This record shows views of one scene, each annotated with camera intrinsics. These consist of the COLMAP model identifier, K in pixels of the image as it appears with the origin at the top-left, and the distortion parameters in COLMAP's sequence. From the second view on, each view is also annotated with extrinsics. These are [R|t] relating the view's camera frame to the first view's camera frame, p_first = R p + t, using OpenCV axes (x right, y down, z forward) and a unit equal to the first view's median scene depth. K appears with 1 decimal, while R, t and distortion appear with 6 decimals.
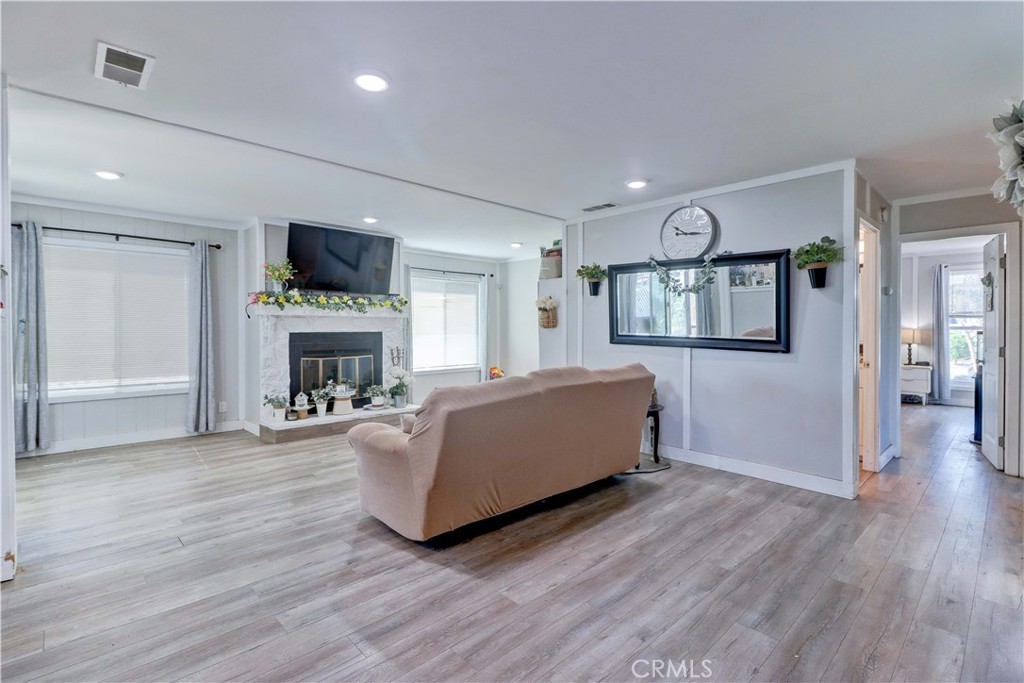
lens RADIAL K [[477.2, 0, 512.7], [0, 477.2, 332.1], [0, 0, 1]] dist [0.007817, -0.007381]
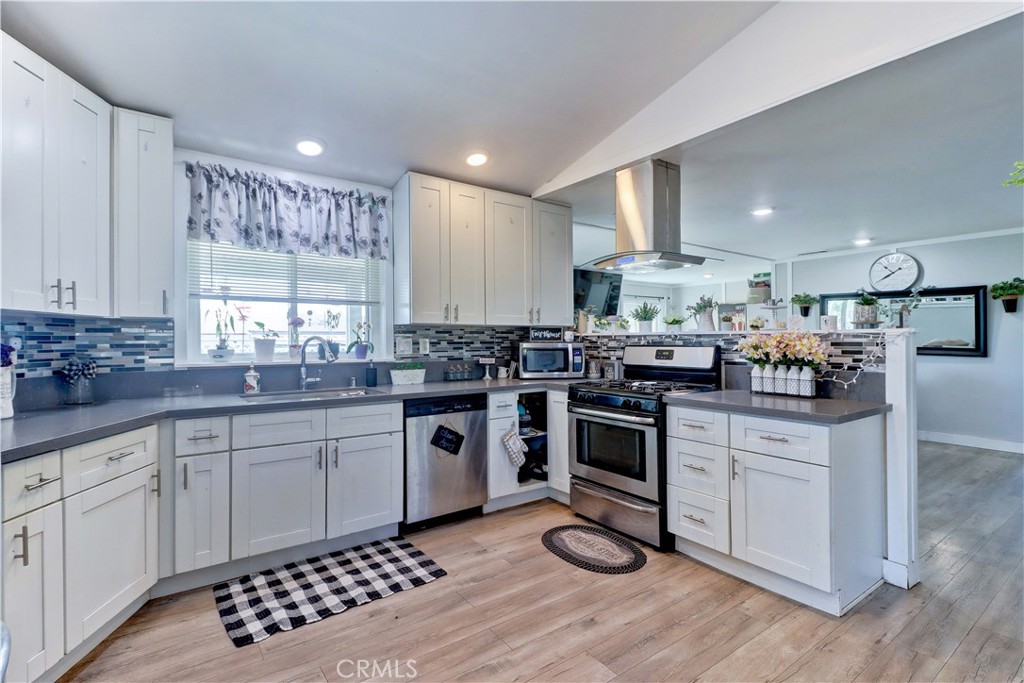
lens RADIAL K [[477.2, 0, 505.9], [0, 477.2, 341.9], [0, 0, 1]] dist [0.007817, -0.007381]
pose [[0.991198, -0.001458, -0.132380, -0.517003], [0.000066, 0.999945, -0.010518, 0.009766], [0.132388, 0.010417, 0.991143, -0.480055]]
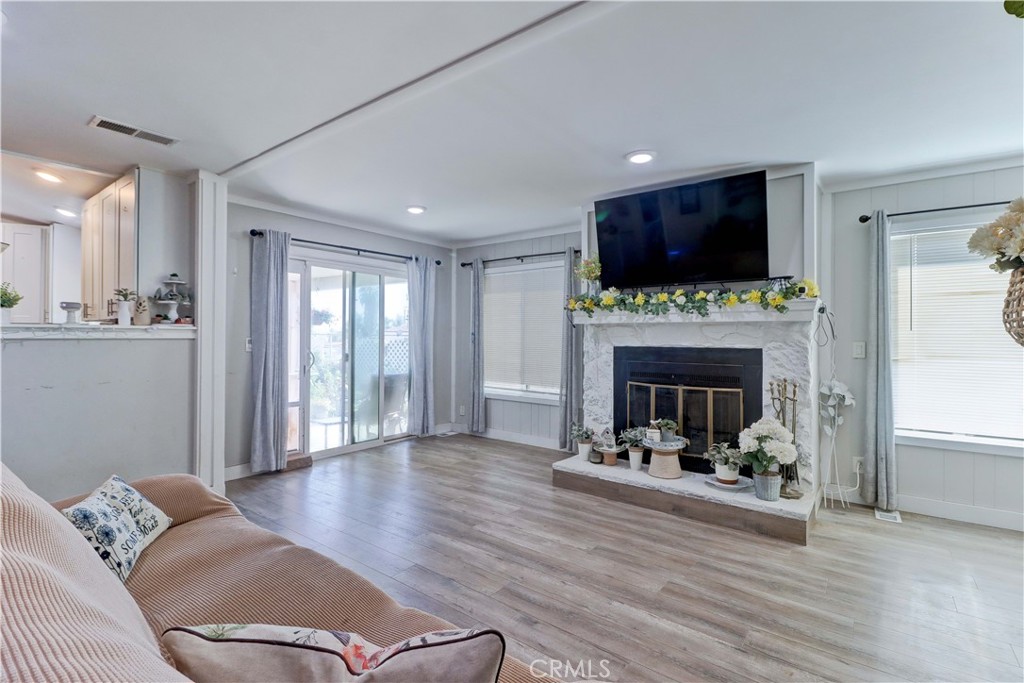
lens RADIAL K [[477.2, 0, 509.7], [0, 477.2, 337.7], [0, 0, 1]] dist [0.007817, -0.007381]
pose [[0.153861, -0.000144, -0.988093, 0.295923], [-0.017850, 0.999836, -0.002926, -0.008413], [0.987931, 0.018088, 0.153833, 0.841546]]
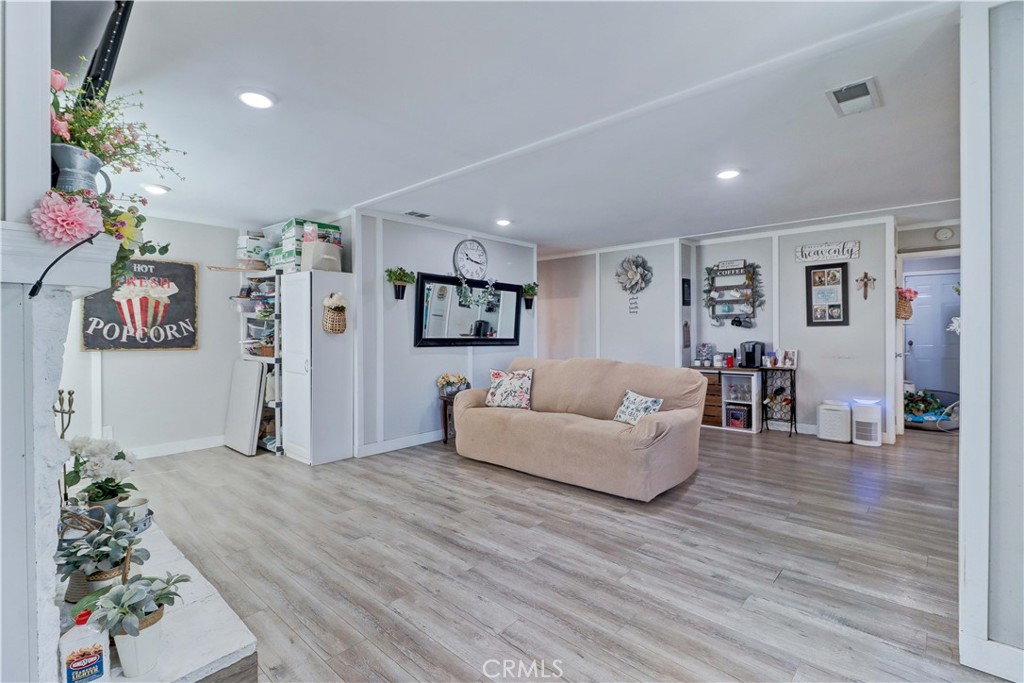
lens RADIAL K [[477.2, 0, 515.0], [0, 477.2, 332.6], [0, 0, 1]] dist [0.007817, -0.007381]
pose [[-0.077667, -0.007201, 0.996953, -0.878848], [0.011503, 0.999901, 0.008119, -0.013272], [-0.996913, 0.012099, -0.077576, 0.887445]]
